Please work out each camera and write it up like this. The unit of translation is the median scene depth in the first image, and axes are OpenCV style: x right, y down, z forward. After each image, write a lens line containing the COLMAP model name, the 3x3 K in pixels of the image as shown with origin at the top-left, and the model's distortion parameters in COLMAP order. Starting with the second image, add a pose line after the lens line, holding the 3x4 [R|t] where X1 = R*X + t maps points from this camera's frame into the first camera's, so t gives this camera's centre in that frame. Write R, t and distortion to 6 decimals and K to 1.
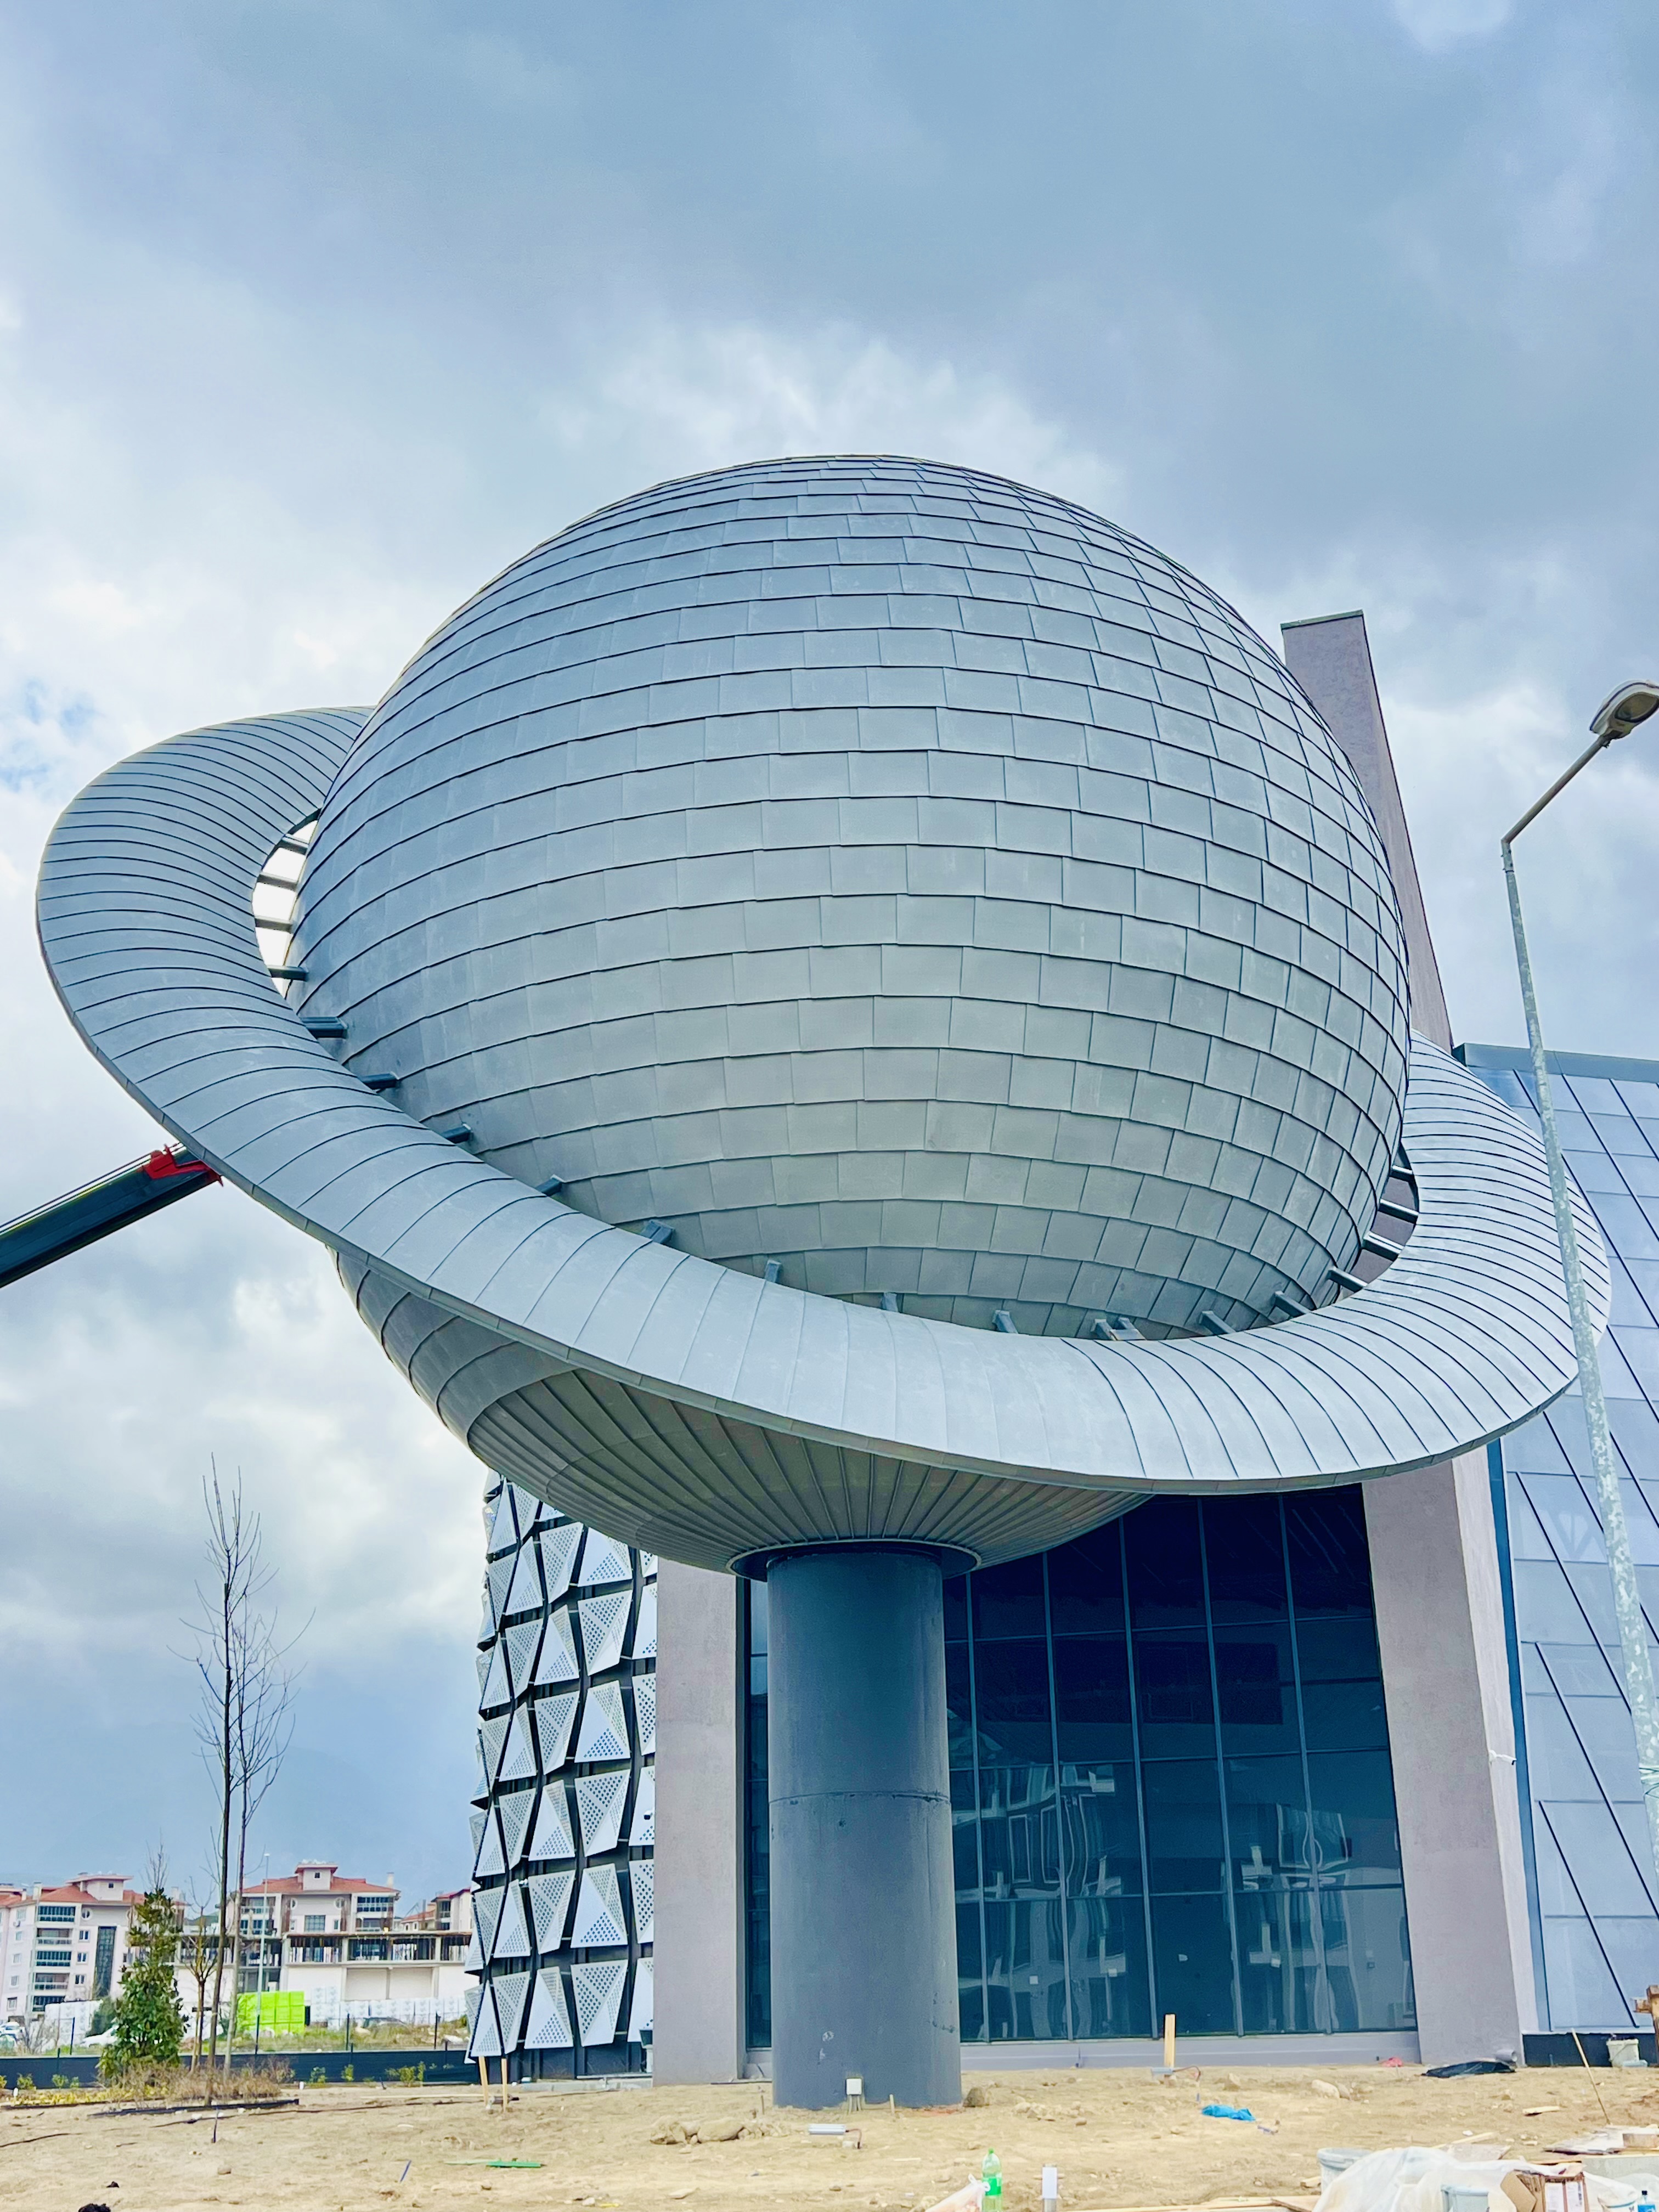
lens RADIAL K [[2453.8, 0, 829.5], [0, 2453.8, 1106.0], [0, 0, 1]] dist [0.182077, -0.495077]
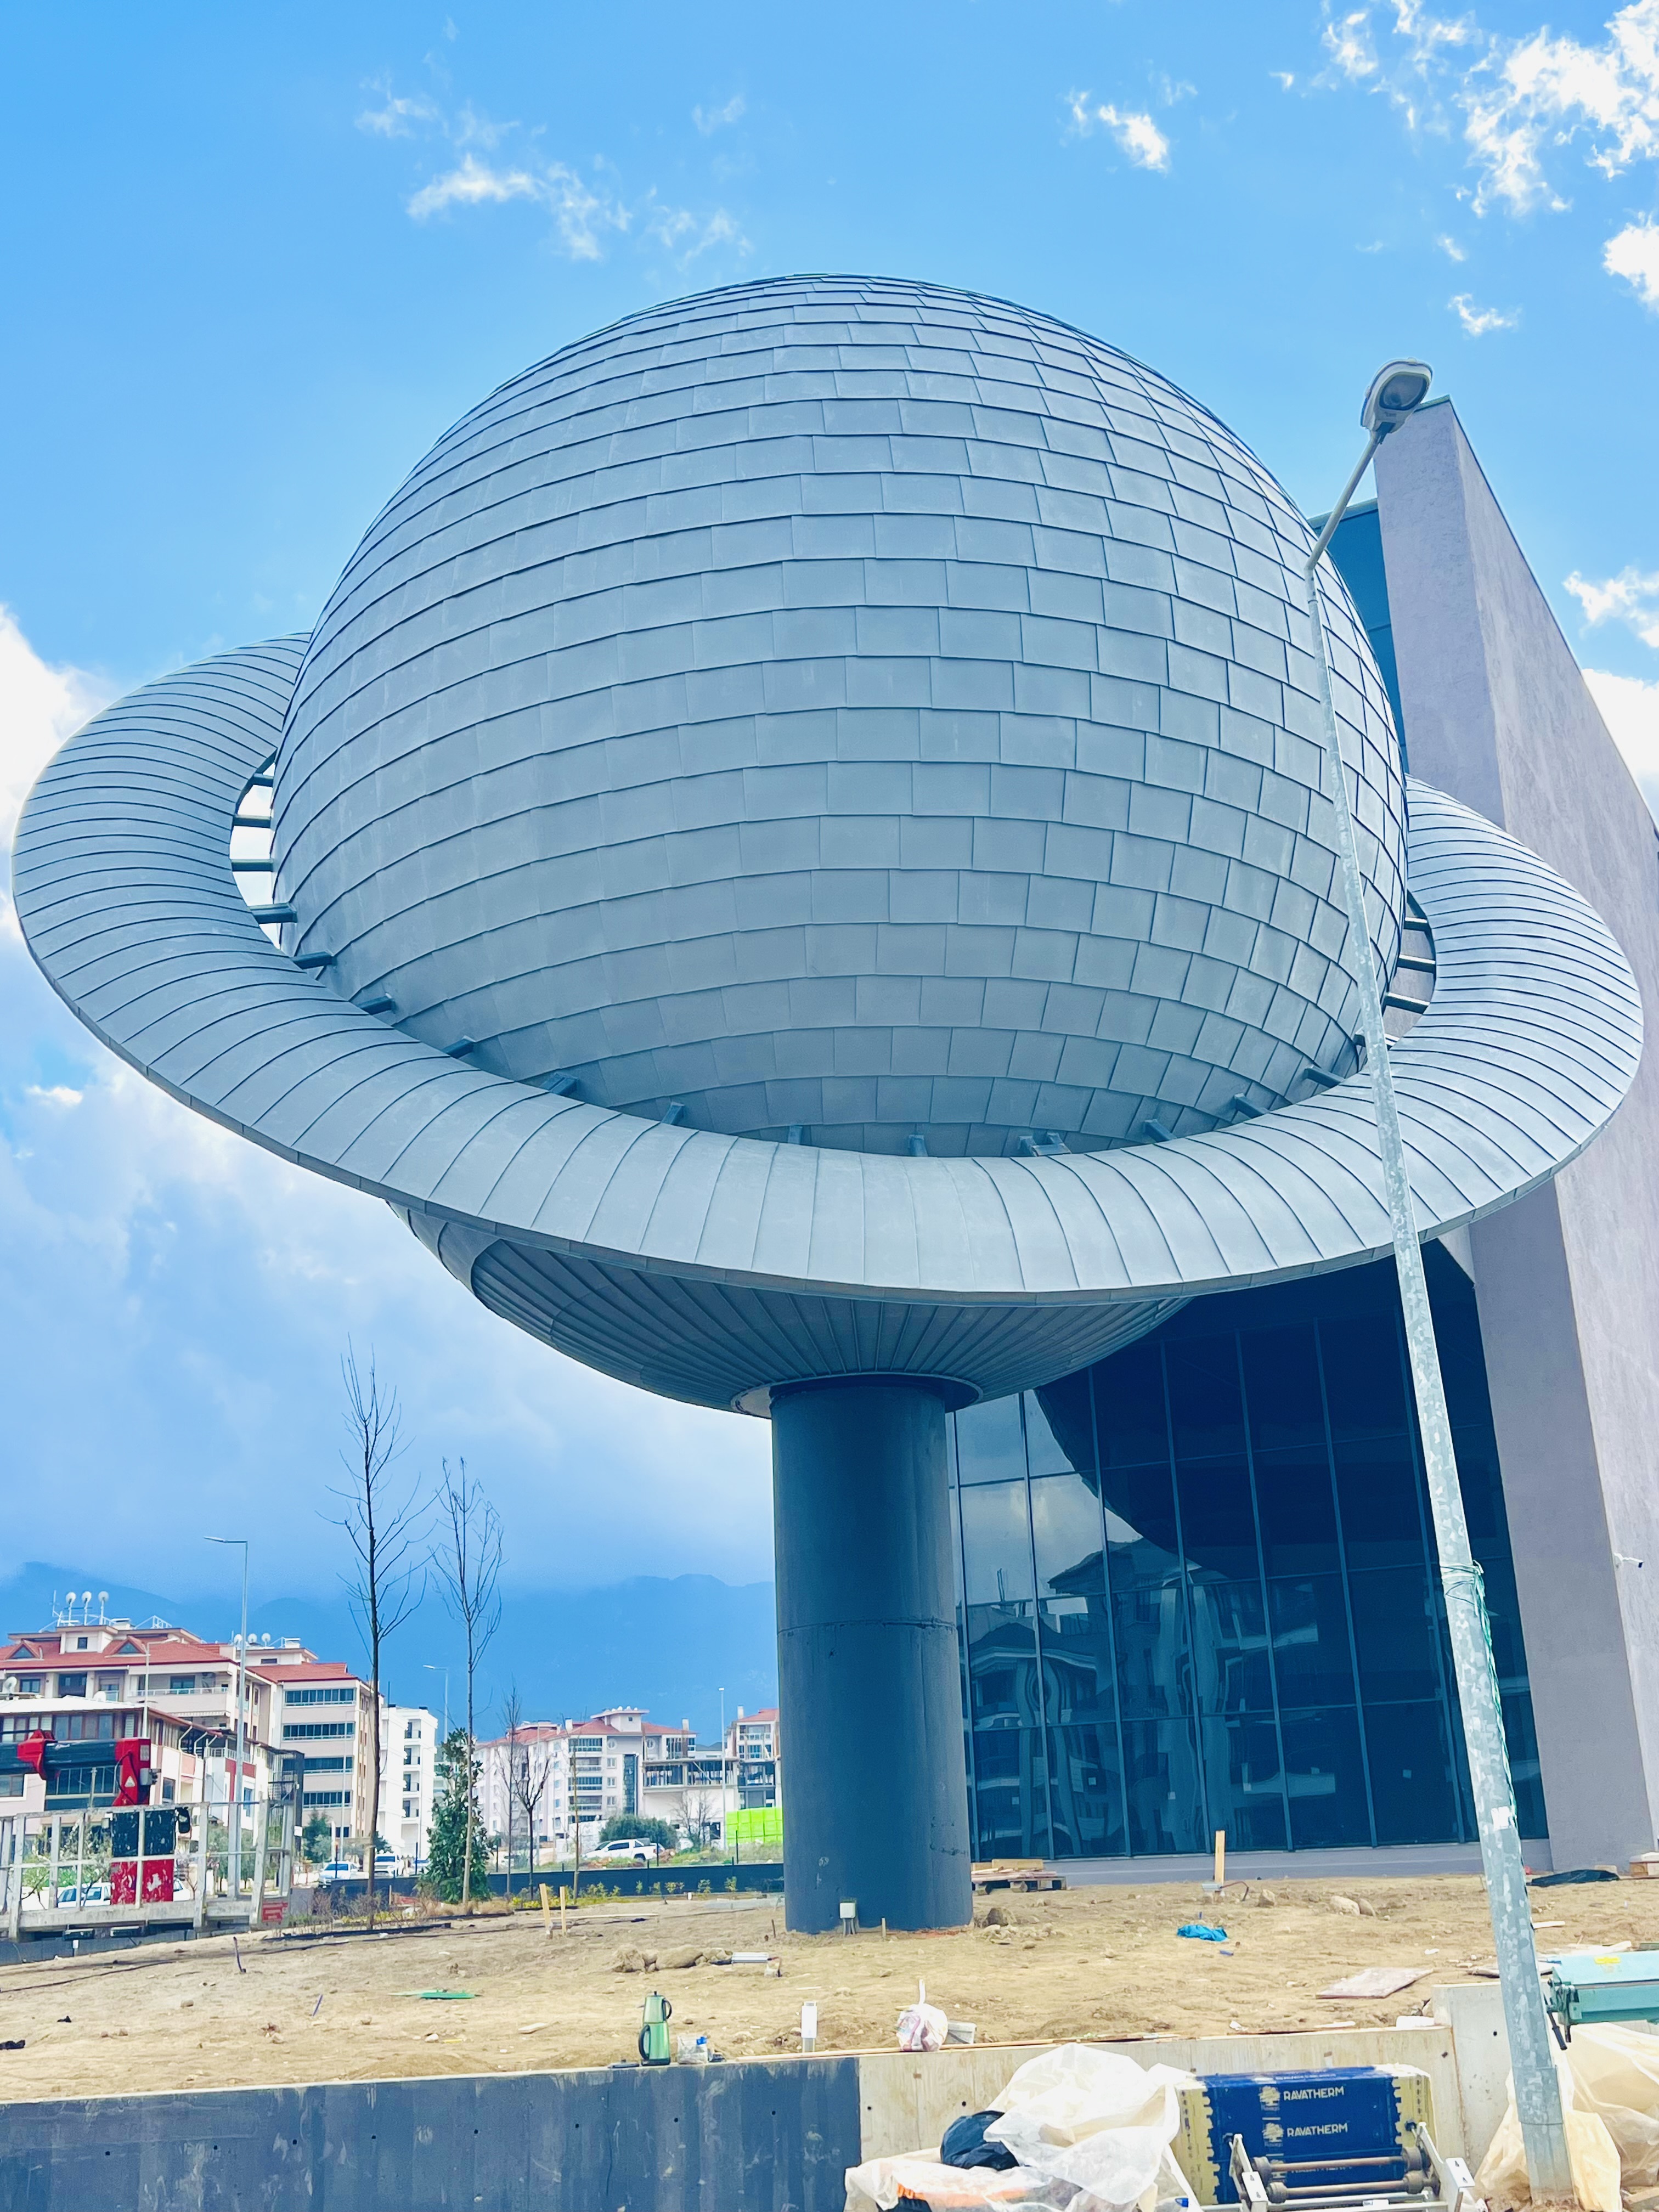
lens RADIAL K [[2248.1, 0, 813.2], [0, 2248.1, 1126.6], [0, 0, 1]] dist [0.172051, -0.490400]
pose [[0.979307, -0.078745, -0.186432, 0.191793], [0.088586, 0.995049, 0.045046, 0.035103], [0.181962, -0.060629, 0.981435, 0.112418]]
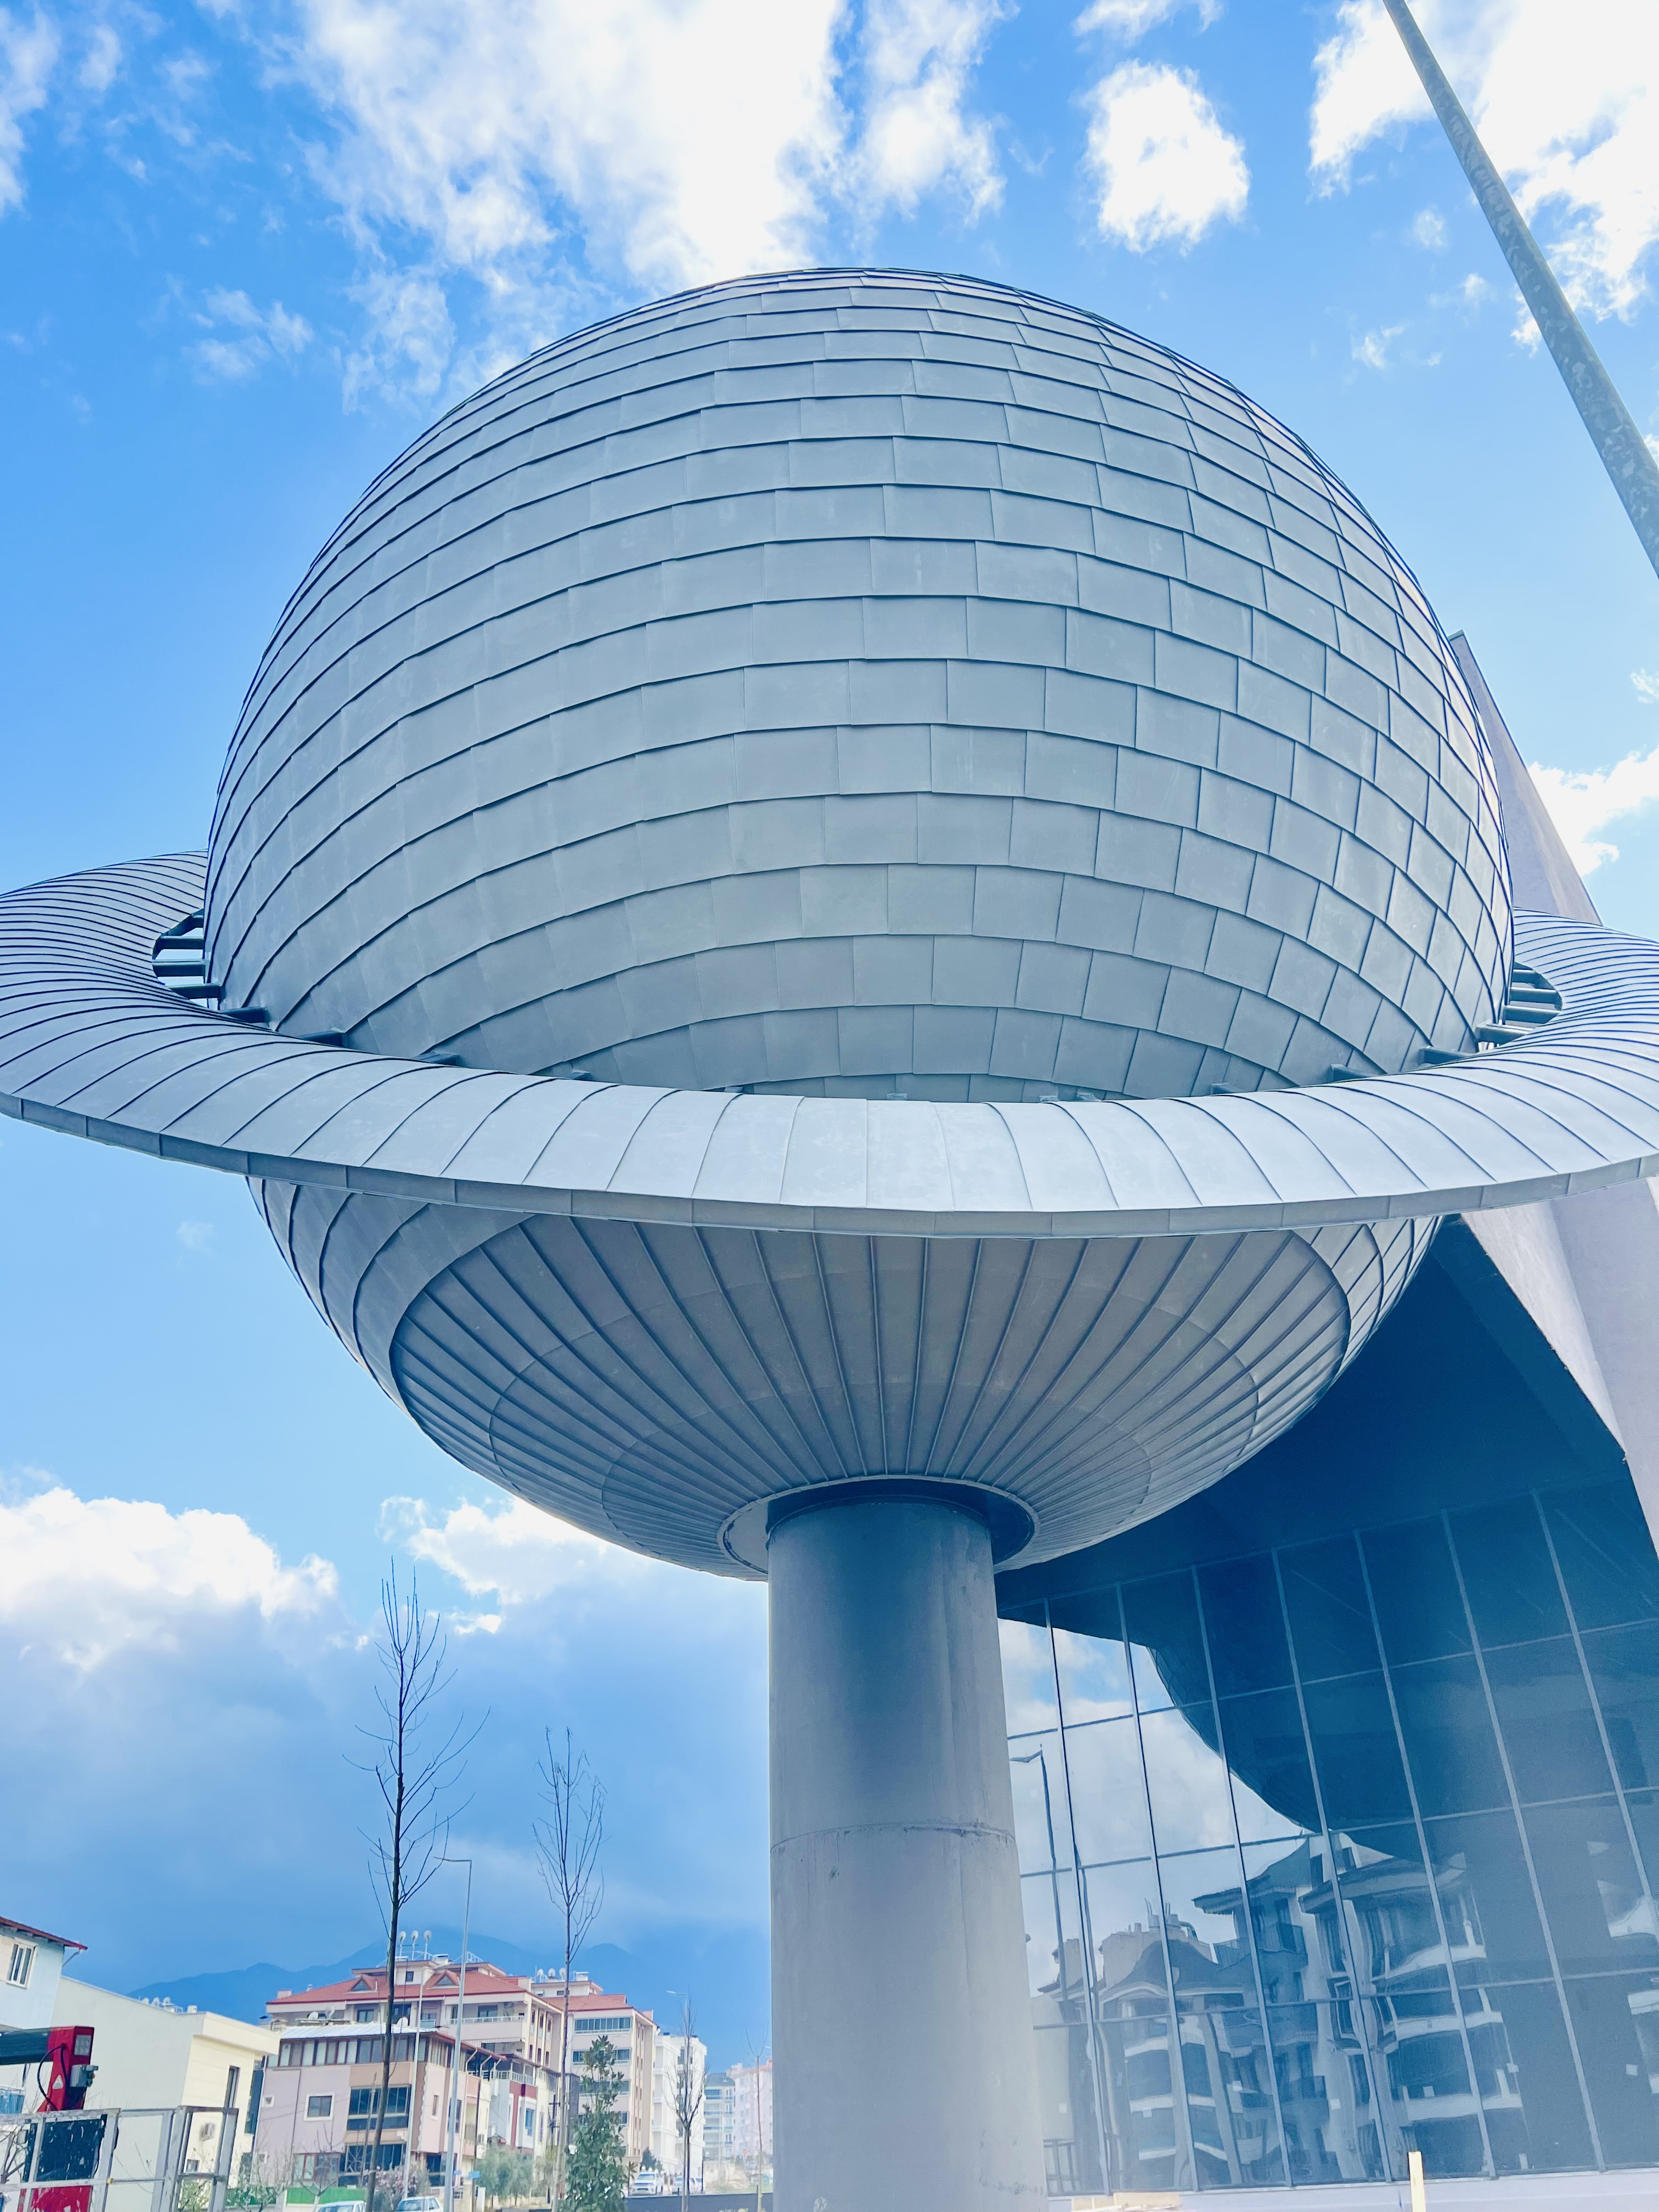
lens RADIAL K [[1643.0, 0, 838.1], [0, 1643.0, 1128.3], [0, 0, 1]] dist [0.071526, -0.084428]
pose [[0.955003, -0.171571, -0.241935, 0.163958], [0.120812, 0.969993, -0.210992, 0.187747], [0.270875, 0.172270, 0.947074, 0.527016]]
